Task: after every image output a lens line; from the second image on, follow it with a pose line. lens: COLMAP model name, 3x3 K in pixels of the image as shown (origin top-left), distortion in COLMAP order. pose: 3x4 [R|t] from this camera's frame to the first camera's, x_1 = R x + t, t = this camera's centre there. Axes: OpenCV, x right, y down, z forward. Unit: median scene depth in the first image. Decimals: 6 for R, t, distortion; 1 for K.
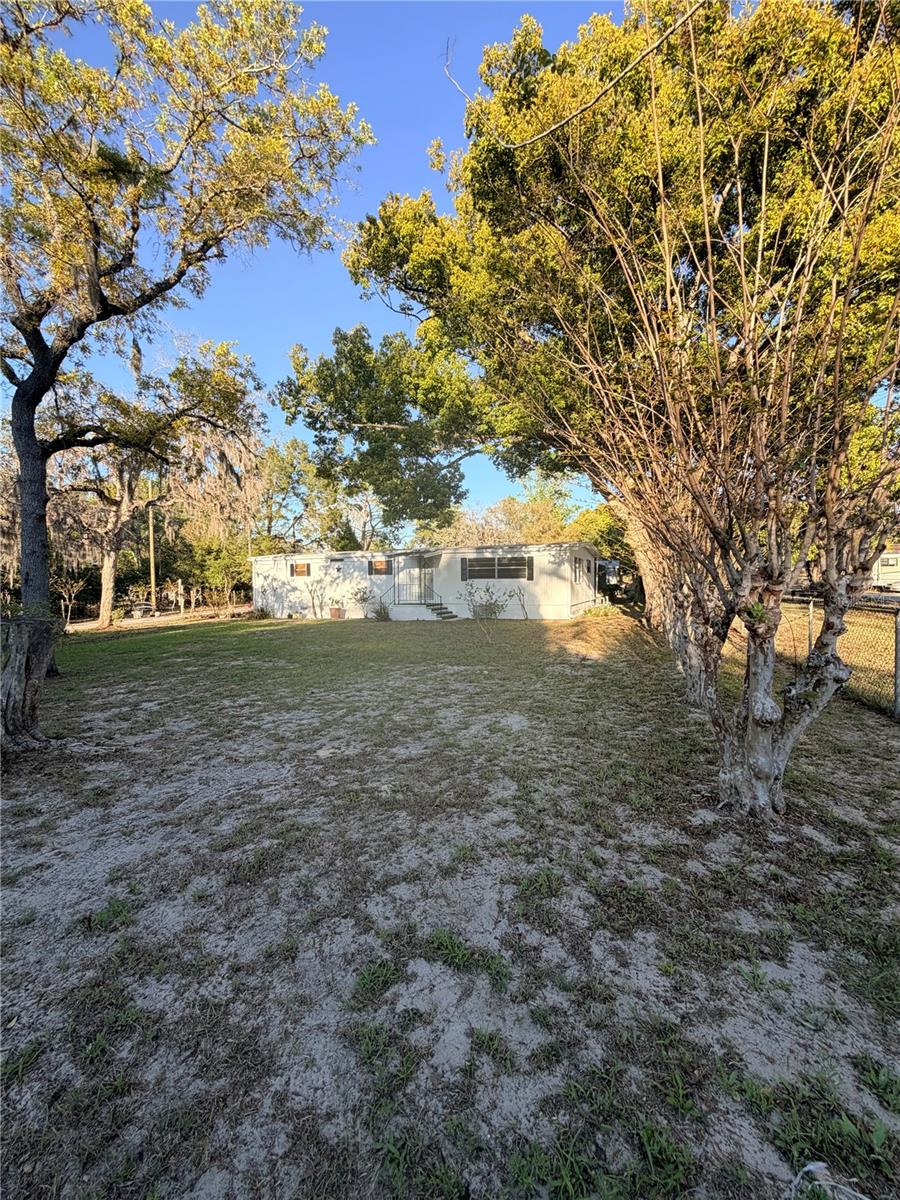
lens RADIAL K [[478.2, 0, 450.0], [0, 478.2, 600.0], [0, 0, 1]] dist [-0.000478, -0.000091]
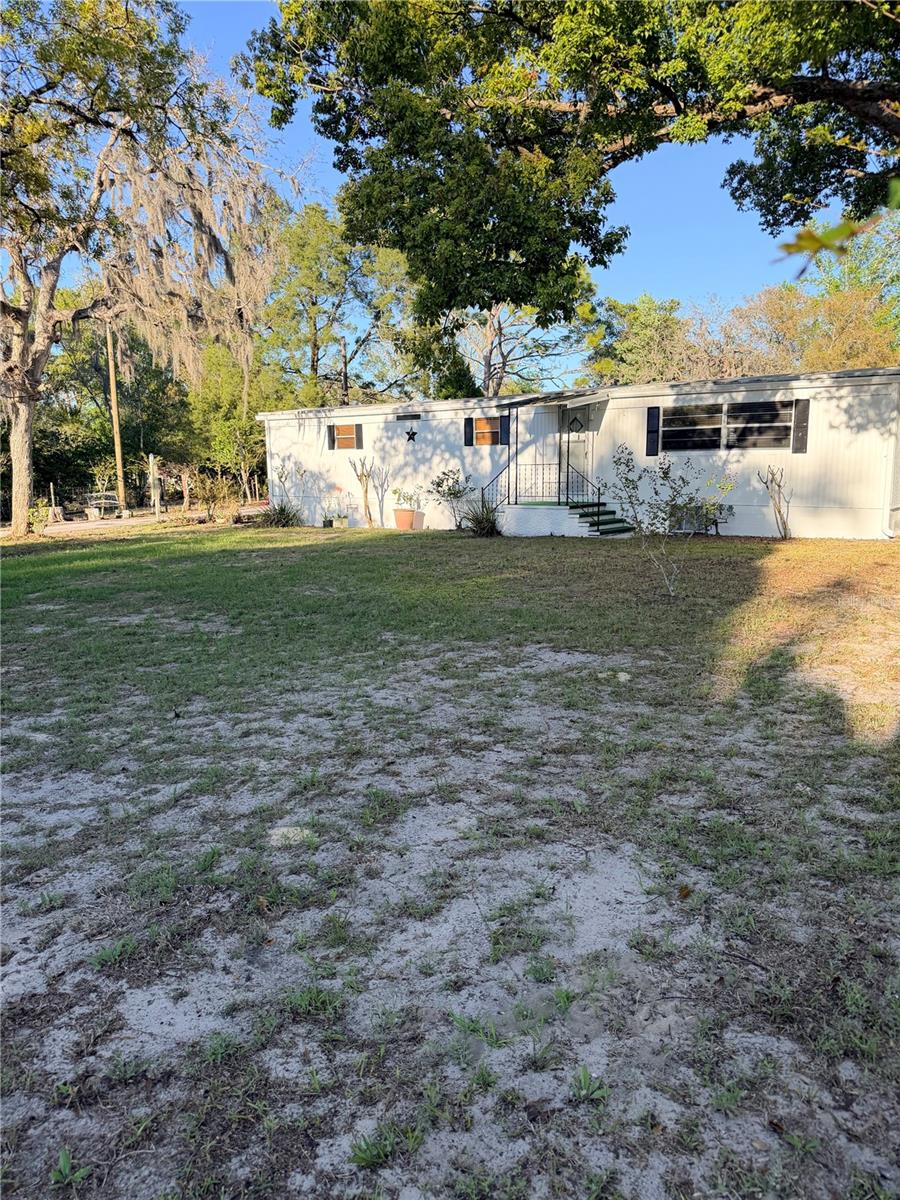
lens RADIAL K [[842.0, 0, 450.0], [0, 842.0, 600.0], [0, 0, 1]] dist [0.088459, -0.117424]
pose [[0.971417, 0.038088, -0.234303, 0.035962], [-0.008502, 0.991993, 0.126007, -0.001560], [0.237226, -0.120414, 0.963963, 0.101291]]
